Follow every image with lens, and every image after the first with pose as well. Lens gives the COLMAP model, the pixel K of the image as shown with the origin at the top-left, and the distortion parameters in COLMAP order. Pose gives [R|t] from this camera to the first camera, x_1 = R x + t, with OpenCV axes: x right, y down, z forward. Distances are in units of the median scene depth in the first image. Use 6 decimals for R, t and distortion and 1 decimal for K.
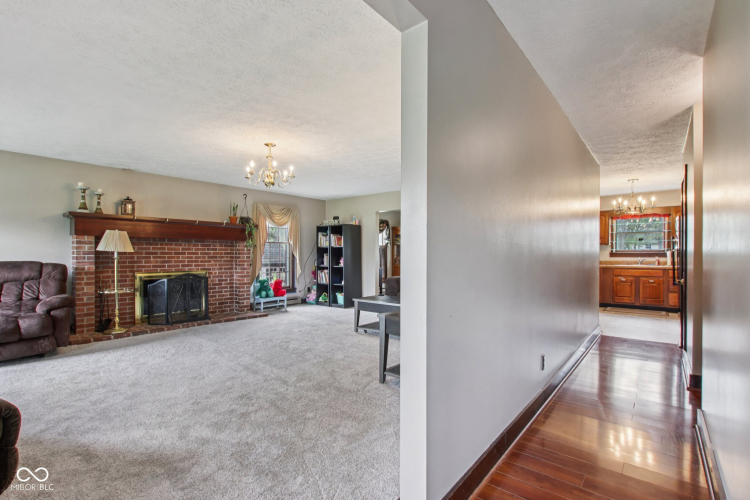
lens RADIAL K [[354.0, 0, 377.6], [0, 354.0, 254.3], [0, 0, 1]] dist [-0.026692, 0.007325]
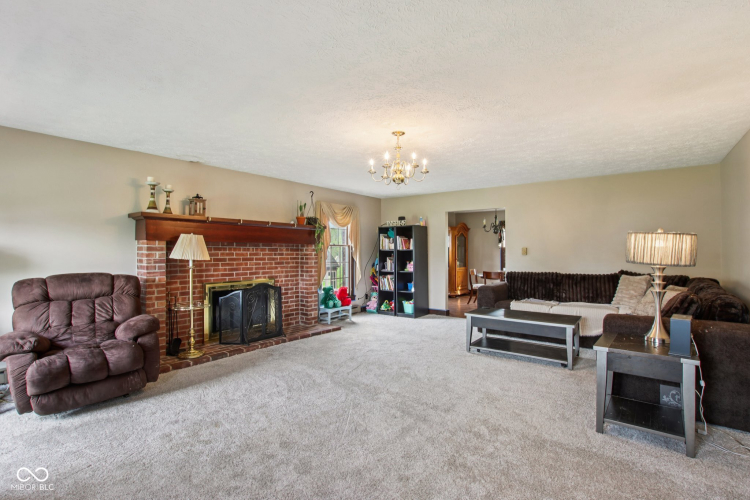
lens RADIAL K [[354.0, 0, 373.1], [0, 354.0, 246.7], [0, 0, 1]] dist [-0.026692, 0.007325]
pose [[0.999795, -0.000032, 0.020259, -0.316331], [0.000308, 0.999907, -0.013661, -0.025746], [-0.020256, 0.013664, 0.999701, 0.140329]]
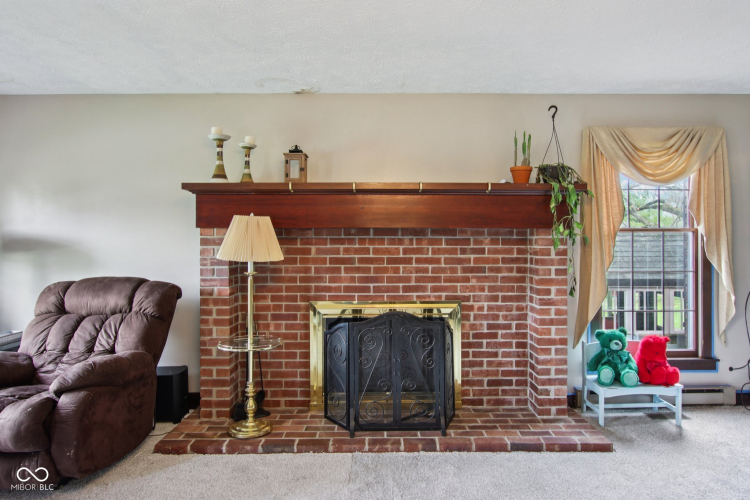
lens RADIAL K [[466.6, 0, 377.7], [0, 466.6, 246.8], [0, 0, 1]] dist [-0.015310, 0.004599]
pose [[0.643496, -0.004076, -0.765439, -0.149228], [0.003027, 0.999992, -0.002781, -0.022228], [0.765444, -0.000527, 0.643503, 0.699164]]
